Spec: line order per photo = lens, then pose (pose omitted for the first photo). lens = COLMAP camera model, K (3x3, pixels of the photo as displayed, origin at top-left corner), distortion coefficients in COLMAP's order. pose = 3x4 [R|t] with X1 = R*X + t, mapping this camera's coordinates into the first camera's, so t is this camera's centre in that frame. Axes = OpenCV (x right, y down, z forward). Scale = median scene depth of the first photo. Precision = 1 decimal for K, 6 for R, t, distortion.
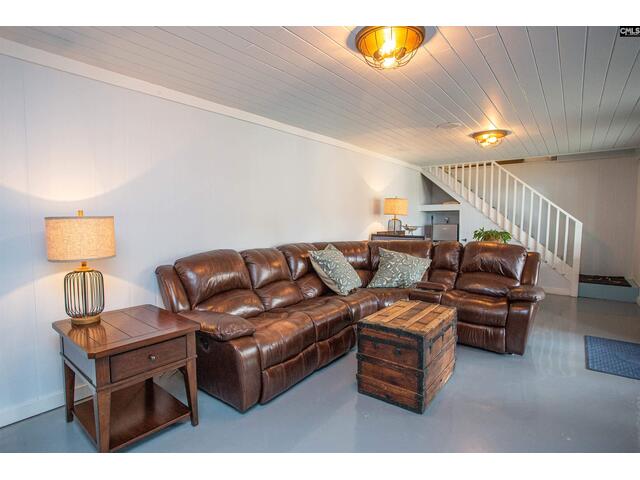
lens RADIAL K [[318.3, 0, 320.0], [0, 318.3, 240.0], [0, 0, 1]] dist [-0.044182, 0.000737]
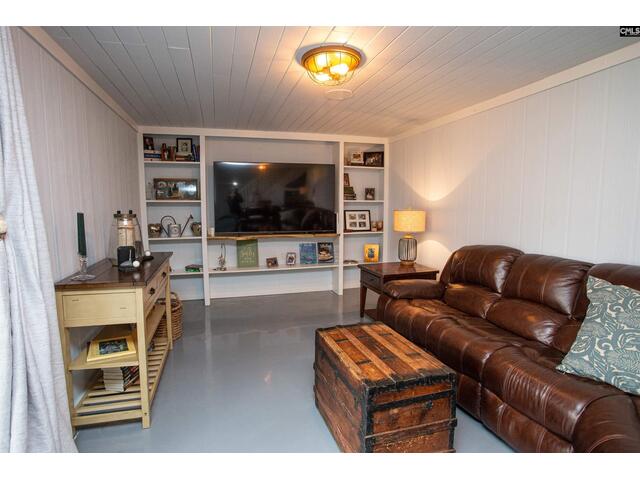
lens RADIAL K [[318.3, 0, 320.0], [0, 318.3, 240.0], [0, 0, 1]] dist [-0.044182, 0.000737]
pose [[-0.535154, 0.095848, -0.839299, 0.989116], [-0.049259, 0.988311, 0.144274, -0.120498], [0.843317, 0.118552, -0.524177, 1.292298]]
